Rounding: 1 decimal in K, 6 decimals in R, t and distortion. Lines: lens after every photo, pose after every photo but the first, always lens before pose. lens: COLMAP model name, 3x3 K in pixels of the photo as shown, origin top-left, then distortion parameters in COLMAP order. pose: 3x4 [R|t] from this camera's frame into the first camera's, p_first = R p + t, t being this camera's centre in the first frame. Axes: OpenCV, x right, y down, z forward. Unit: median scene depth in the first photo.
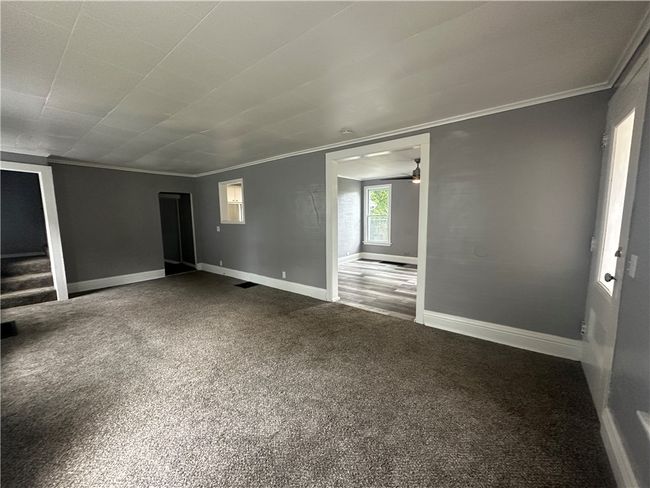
lens RADIAL K [[259.3, 0, 325.8], [0, 259.3, 245.1], [0, 0, 1]] dist [-0.003445, -0.000460]
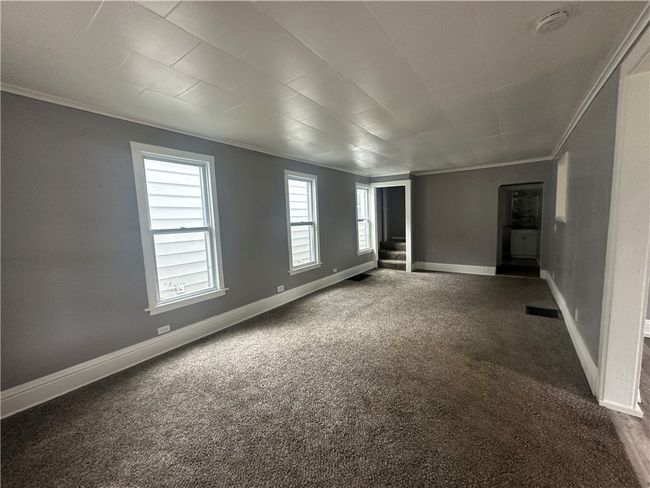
lens RADIAL K [[259.3, 0, 323.2], [0, 259.3, 245.7], [0, 0, 1]] dist [-0.003445, -0.000460]
pose [[0.026590, 0.115067, -0.993002, 0.419709], [-0.078151, 0.990552, 0.112690, -0.062748], [0.996587, 0.074608, 0.035331, 0.493651]]
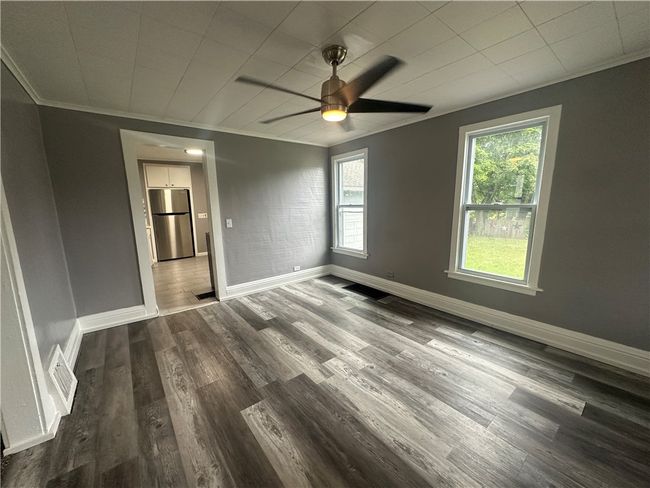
lens RADIAL K [[259.3, 0, 322.6], [0, 259.3, 243.4], [0, 0, 1]] dist [-0.003445, -0.000460]
pose [[0.971188, 0.029086, -0.236534, 0.527285], [-0.019521, 0.998898, 0.042682, -0.096561], [0.237514, -0.036835, 0.970685, 0.769349]]
